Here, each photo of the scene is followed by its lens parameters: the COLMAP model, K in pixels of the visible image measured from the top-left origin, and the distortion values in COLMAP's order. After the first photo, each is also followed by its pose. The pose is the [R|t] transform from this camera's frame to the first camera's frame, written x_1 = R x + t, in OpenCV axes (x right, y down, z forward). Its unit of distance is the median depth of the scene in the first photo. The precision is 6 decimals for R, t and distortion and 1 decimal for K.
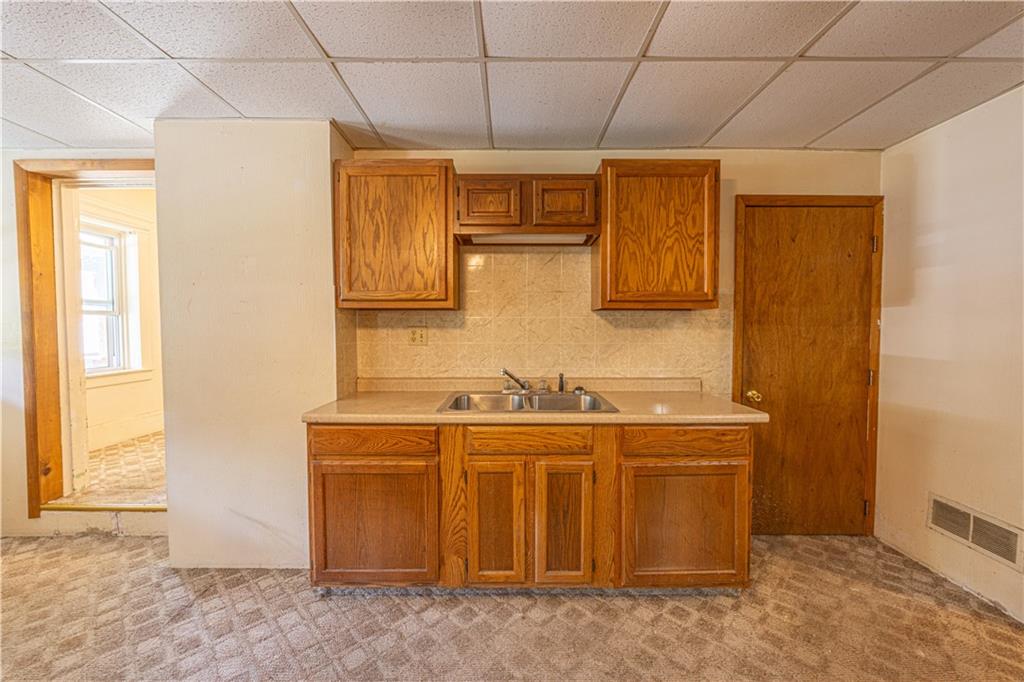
lens RADIAL K [[391.1, 0, 512.3], [0, 391.1, 338.1], [0, 0, 1]] dist [-0.010781, -0.000081]
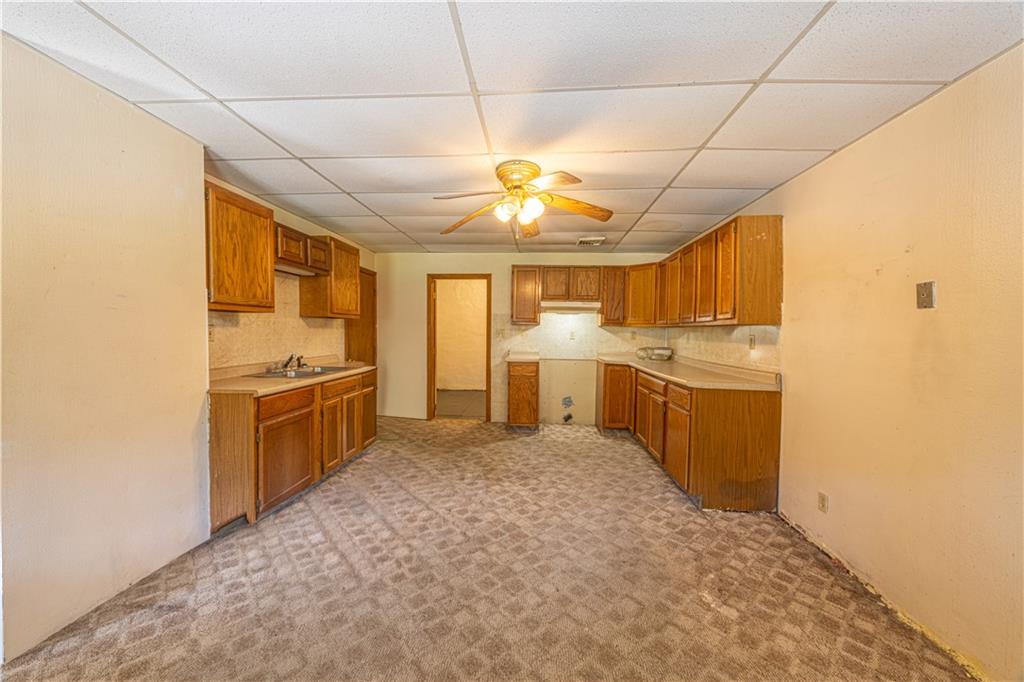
lens RADIAL K [[409.8, 0, 508.9], [0, 409.8, 337.7], [0, 0, 1]] dist [0.000042, 0.000006]
pose [[0.080644, -0.017613, 0.996587, -1.593480], [0.016321, 0.999733, 0.016348, 0.003201], [-0.996609, 0.014947, 0.080910, 0.016595]]
